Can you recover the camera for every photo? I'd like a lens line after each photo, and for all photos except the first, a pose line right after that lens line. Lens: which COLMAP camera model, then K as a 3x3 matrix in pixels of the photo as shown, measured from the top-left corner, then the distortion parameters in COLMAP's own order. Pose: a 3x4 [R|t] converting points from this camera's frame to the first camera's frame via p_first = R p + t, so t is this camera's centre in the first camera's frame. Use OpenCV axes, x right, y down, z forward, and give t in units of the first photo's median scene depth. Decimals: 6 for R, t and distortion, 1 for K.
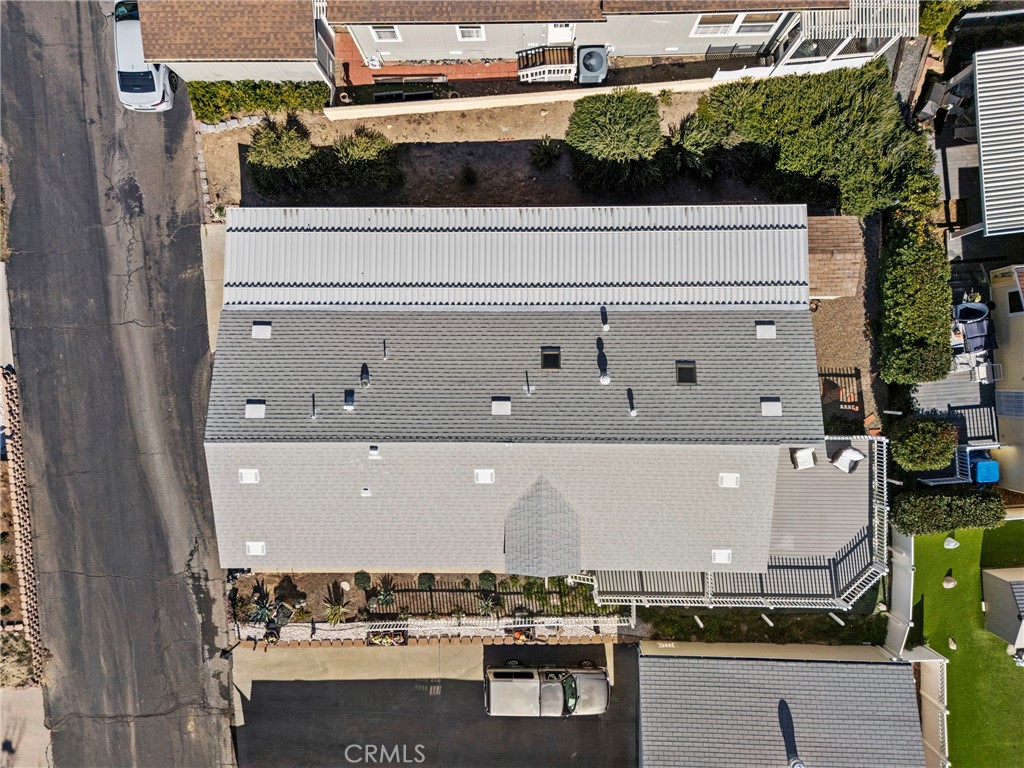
lens RADIAL K [[749.1, 0, 508.6], [0, 749.1, 385.7], [0, 0, 1]] dist [0.077094, -0.075371]
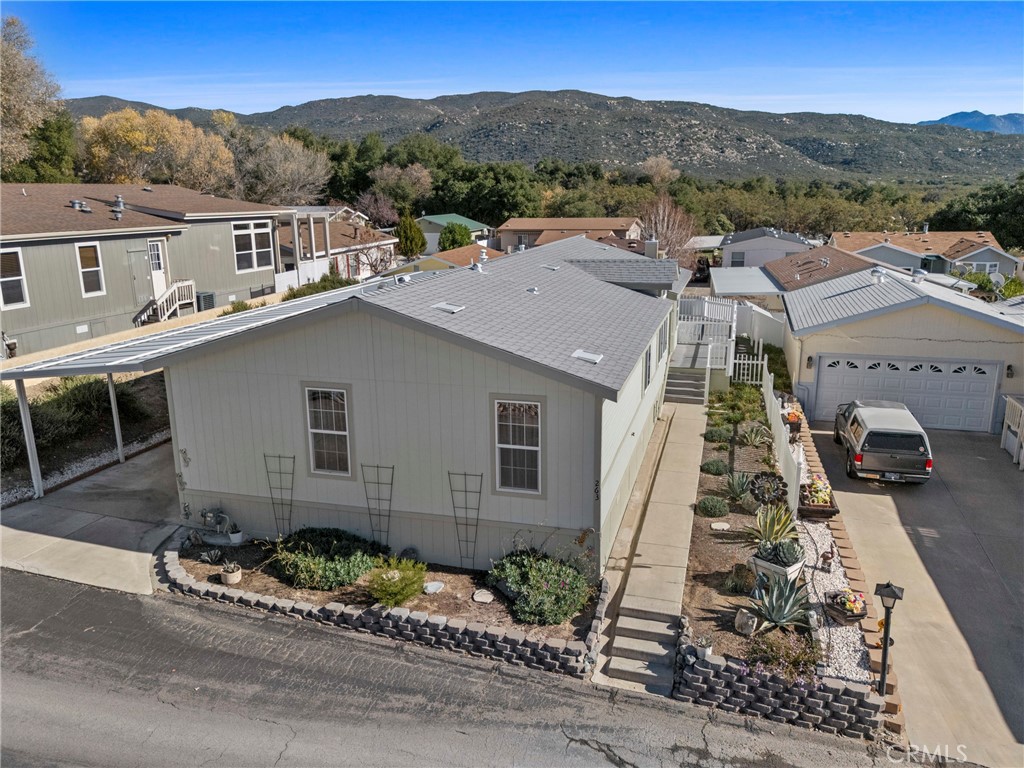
lens RADIAL K [[749.1, 0, 508.6], [0, 749.1, 385.7], [0, 0, 1]] dist [0.077094, -0.075371]
pose [[0.281683, -0.214651, 0.935190, -0.712258], [0.959441, 0.051500, -0.277167, 0.263773], [0.011332, 0.975332, 0.220452, 0.791837]]
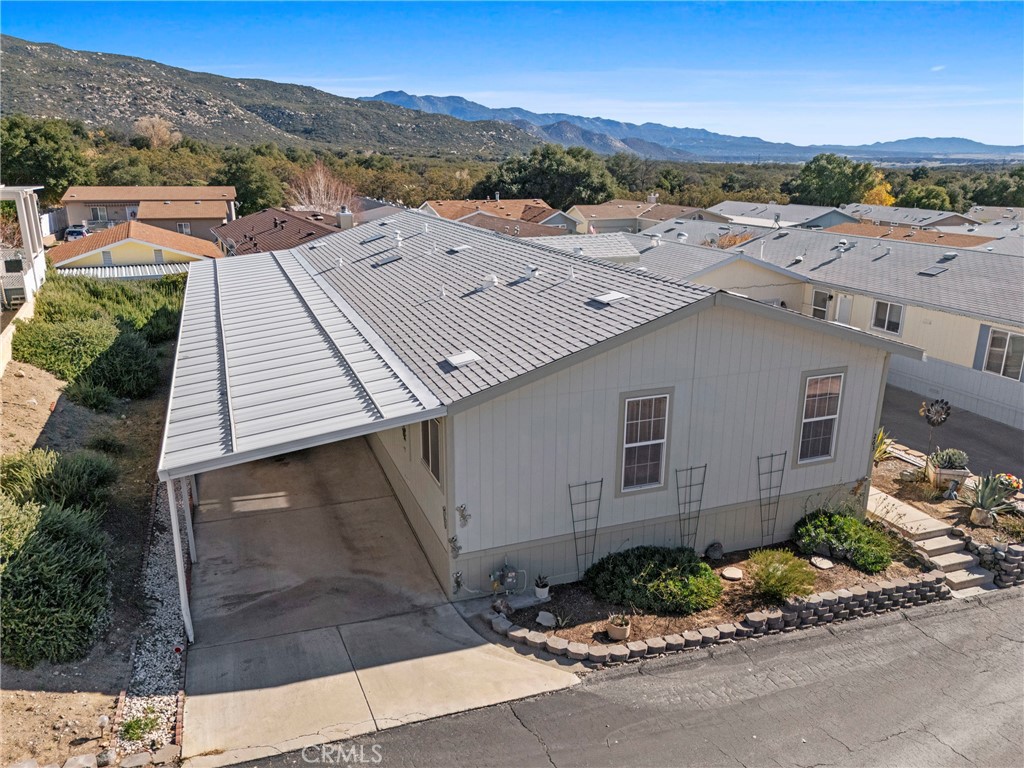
lens RADIAL K [[749.1, 0, 508.6], [0, 749.1, 385.7], [0, 0, 1]] dist [0.077094, -0.075371]
pose [[-0.349012, -0.246888, 0.904011, -0.660181], [0.937011, -0.106496, 0.332668, -0.173410], [0.014141, 0.963174, 0.268505, 0.776515]]
